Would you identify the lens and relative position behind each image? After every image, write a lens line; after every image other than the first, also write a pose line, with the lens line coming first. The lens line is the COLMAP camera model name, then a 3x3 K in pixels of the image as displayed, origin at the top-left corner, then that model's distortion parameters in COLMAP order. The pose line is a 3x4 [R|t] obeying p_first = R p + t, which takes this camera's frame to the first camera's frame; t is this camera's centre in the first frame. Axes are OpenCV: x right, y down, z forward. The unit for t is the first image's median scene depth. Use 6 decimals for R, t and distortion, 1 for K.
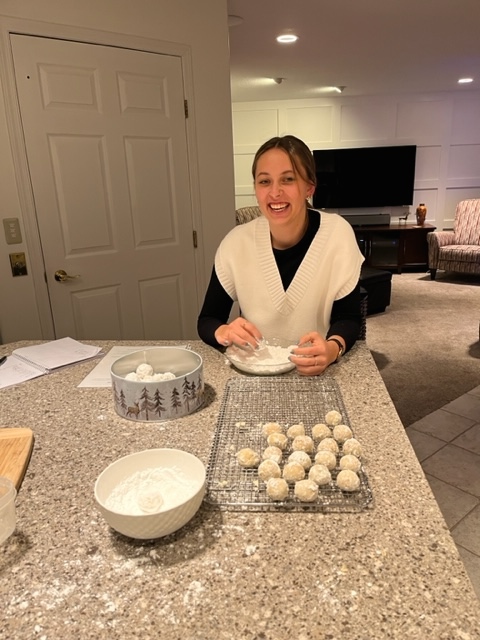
lens RADIAL K [[455.7, 0, 240.0], [0, 455.7, 320.0], [0, 0, 1]] dist [0.071885, -0.083921]
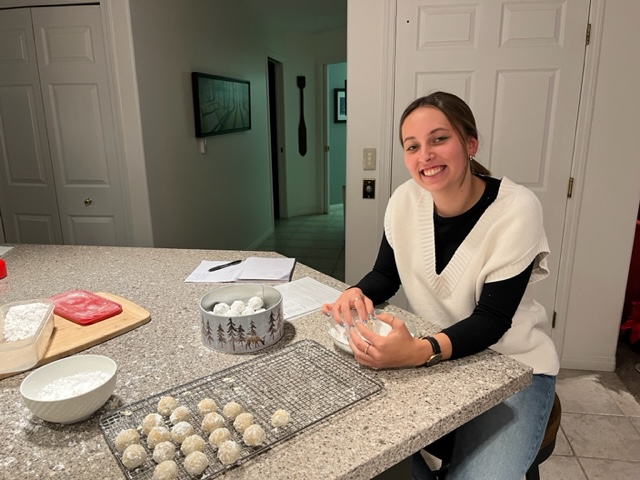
lens RADIAL K [[455.7, 0, 320.0], [0, 455.7, 240.0], [0, 0, 1]] dist [0.071885, -0.083921]
pose [[0.687627, 0.223410, -0.690838, 0.512972], [-0.230008, 0.969506, 0.084590, -0.135753], [0.688670, 0.100732, 0.718044, 0.250247]]
